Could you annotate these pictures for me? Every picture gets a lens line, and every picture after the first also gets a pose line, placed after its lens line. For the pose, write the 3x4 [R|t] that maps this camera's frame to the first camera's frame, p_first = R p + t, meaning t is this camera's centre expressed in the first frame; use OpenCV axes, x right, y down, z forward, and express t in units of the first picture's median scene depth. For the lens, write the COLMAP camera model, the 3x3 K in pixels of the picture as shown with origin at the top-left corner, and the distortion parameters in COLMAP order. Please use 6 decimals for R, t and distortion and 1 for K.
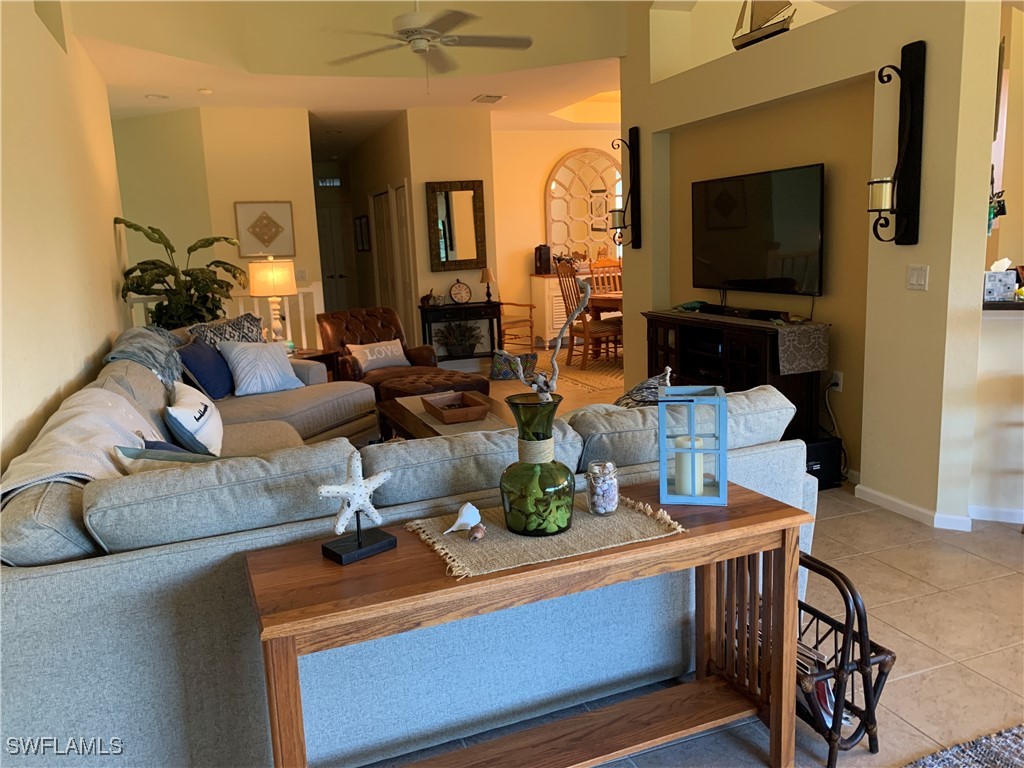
lens RADIAL K [[773.7, 0, 504.8], [0, 773.7, 369.2], [0, 0, 1]] dist [0.075097, -0.131607]
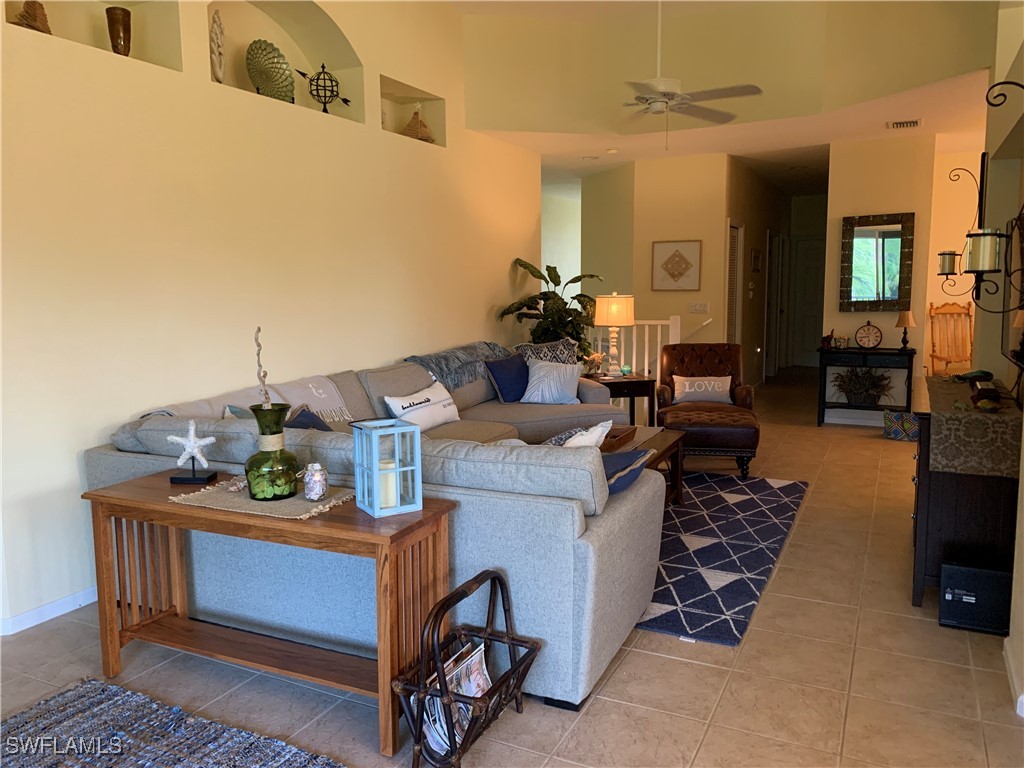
lens RADIAL K [[773.7, 0, 504.8], [0, 773.7, 369.2], [0, 0, 1]] dist [0.075097, -0.131607]
pose [[0.684857, 0.112099, -0.720003, 0.339312], [-0.132251, 0.990807, 0.028466, -0.032876], [0.716576, 0.075726, 0.693387, 0.070170]]
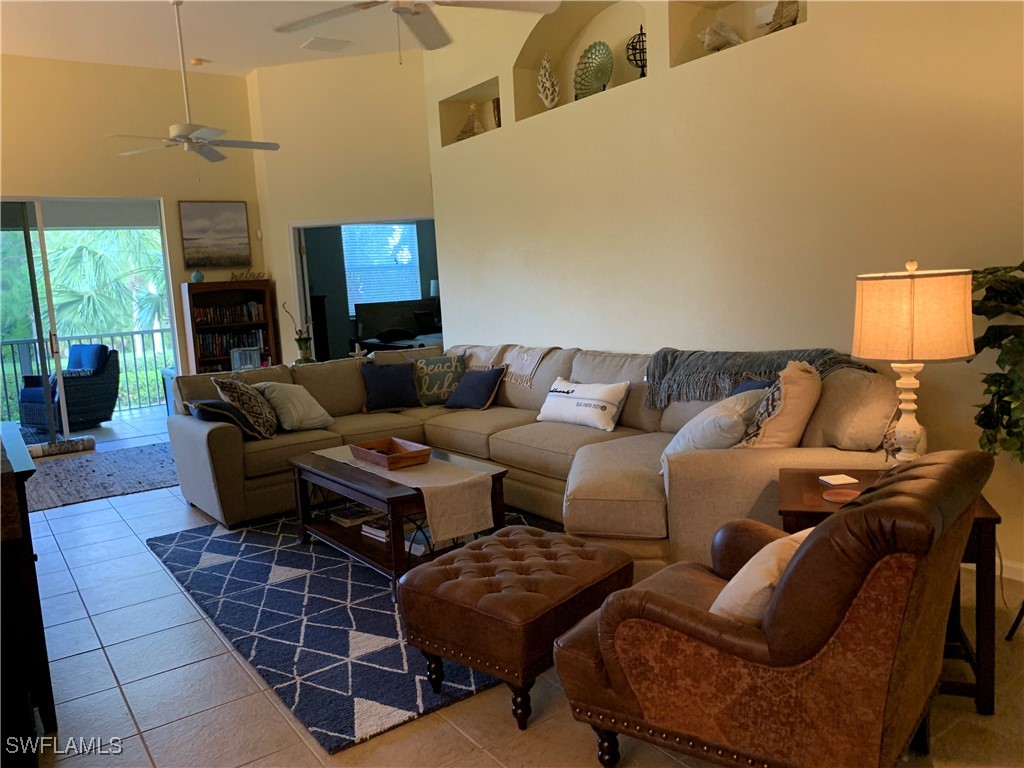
lens RADIAL K [[773.7, 0, 504.8], [0, 773.7, 369.2], [0, 0, 1]] dist [0.075097, -0.131607]
pose [[-0.959483, 0.140337, -0.244330, 0.011148], [0.069115, 0.957870, 0.278762, -0.173207], [0.273157, 0.250581, -0.928759, 1.050753]]
